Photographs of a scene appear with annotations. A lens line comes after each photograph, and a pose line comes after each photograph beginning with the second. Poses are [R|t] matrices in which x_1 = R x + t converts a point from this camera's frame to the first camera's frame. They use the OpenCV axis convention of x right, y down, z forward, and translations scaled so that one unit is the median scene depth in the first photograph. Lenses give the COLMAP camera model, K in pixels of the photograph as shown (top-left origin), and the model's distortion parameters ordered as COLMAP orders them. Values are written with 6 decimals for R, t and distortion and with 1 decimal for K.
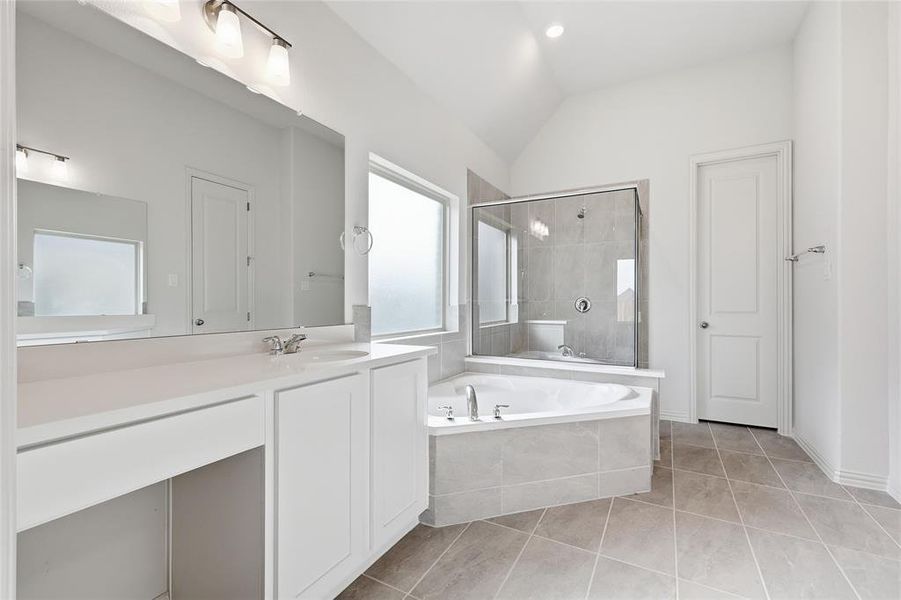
lens RADIAL K [[393.3, 0, 453.3], [0, 393.3, 301.8], [0, 0, 1]] dist [0.001375, -0.001047]
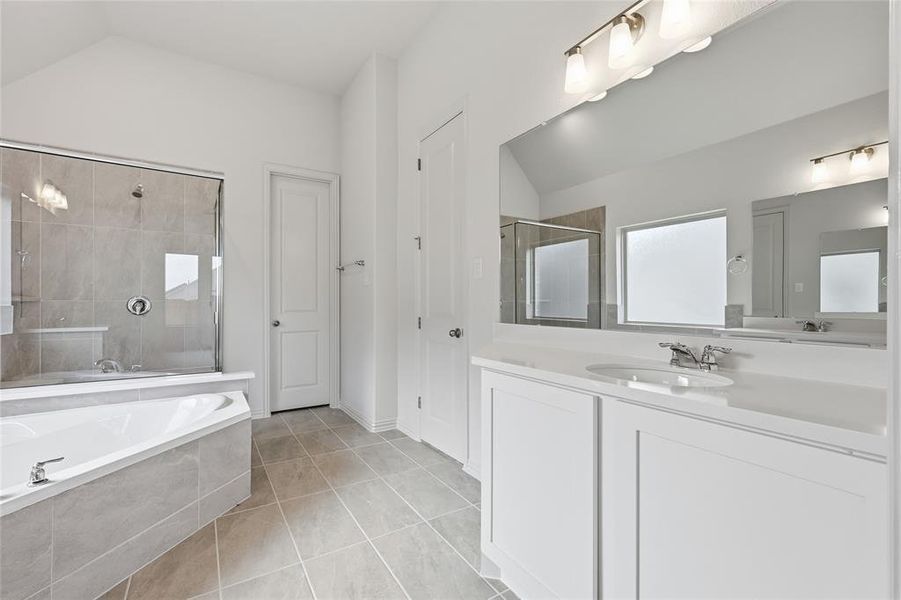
lens RADIAL K [[393.3, 0, 452.8], [0, 393.3, 300.9], [0, 0, 1]] dist [0.001375, -0.001047]
pose [[0.481741, 0.002845, 0.876309, -0.097473], [-0.001613, 0.999996, -0.002360, -0.000546], [-0.876312, -0.000277, 0.481744, 0.077137]]
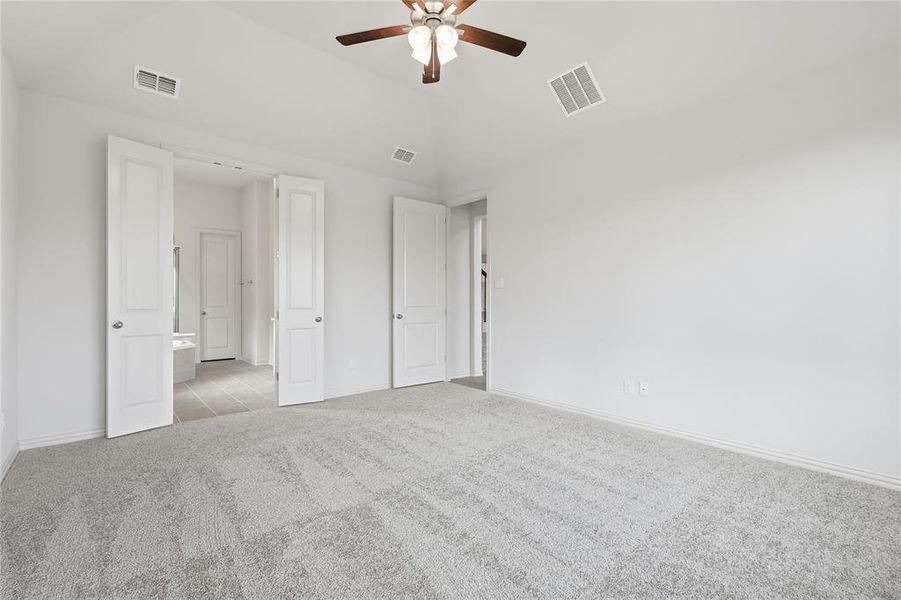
lens RADIAL K [[393.3, 0, 452.9], [0, 393.3, 300.5], [0, 0, 1]] dist [0.001375, -0.001047]
pose [[0.337834, -0.000493, 0.941206, -1.114367], [0.000817, 1.000000, 0.000231, -0.008245], [-0.941205, 0.000691, 0.337834, -1.188128]]
